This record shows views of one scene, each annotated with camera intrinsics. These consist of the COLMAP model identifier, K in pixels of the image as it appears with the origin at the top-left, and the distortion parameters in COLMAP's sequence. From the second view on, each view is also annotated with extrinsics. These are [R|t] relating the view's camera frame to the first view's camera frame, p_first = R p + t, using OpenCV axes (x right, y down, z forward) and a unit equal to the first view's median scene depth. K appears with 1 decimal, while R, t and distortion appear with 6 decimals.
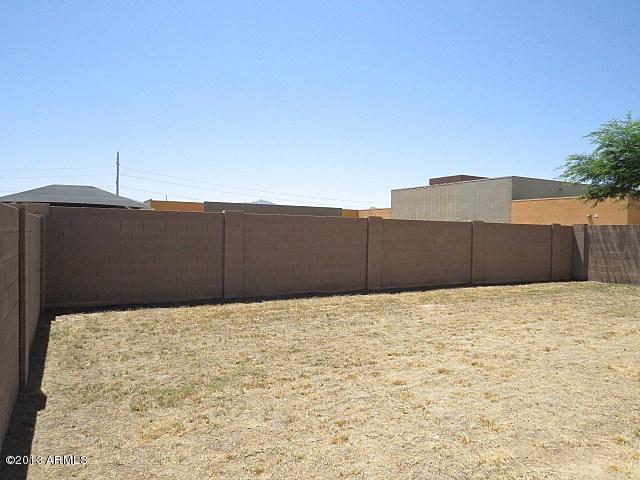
lens RADIAL K [[456.1, 0, 320.0], [0, 456.1, 240.0], [0, 0, 1]] dist [-0.022752, 0.000095]
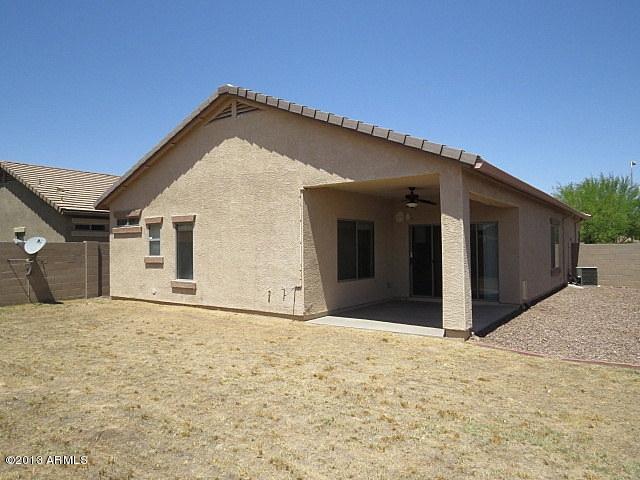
lens RADIAL K [[456.1, 0, 320.0], [0, 456.1, 240.0], [0, 0, 1]] dist [-0.022752, 0.000095]
pose [[-0.441219, -0.000344, 0.897400, -0.286847], [0.016902, 0.999819, 0.008694, -0.025418], [-0.897240, 0.019004, -0.441133, 0.542326]]
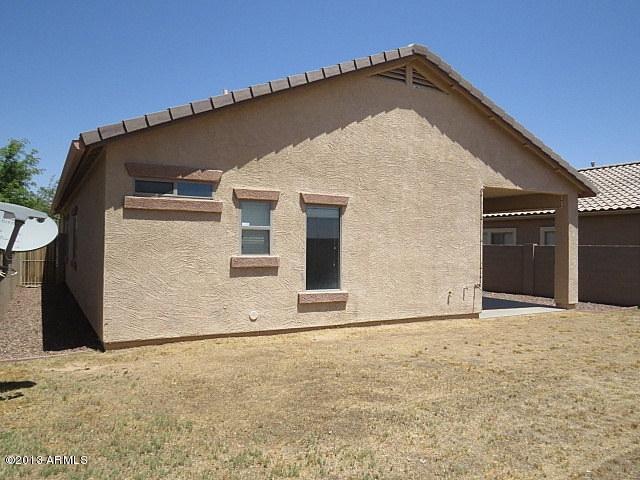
lens RADIAL K [[498.7, 0, 320.0], [0, 498.7, 240.0], [0, 0, 1]] dist [-0.033365, -0.003069]
pose [[-0.999360, -0.029754, -0.019861, 0.580488], [-0.029950, 0.999505, 0.009650, -0.017171], [0.019564, 0.010239, -0.999756, 1.006959]]
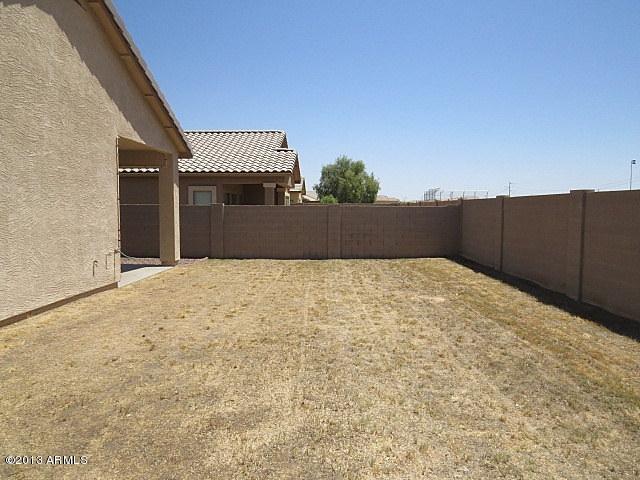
lens RADIAL K [[456.1, 0, 320.0], [0, 456.1, 240.0], [0, 0, 1]] dist [-0.022752, 0.000095]
pose [[-0.496969, 0.037910, -0.866940, 0.706478], [-0.030721, 0.997650, 0.061237, -0.007006], [0.867225, 0.057066, -0.494636, 0.791225]]
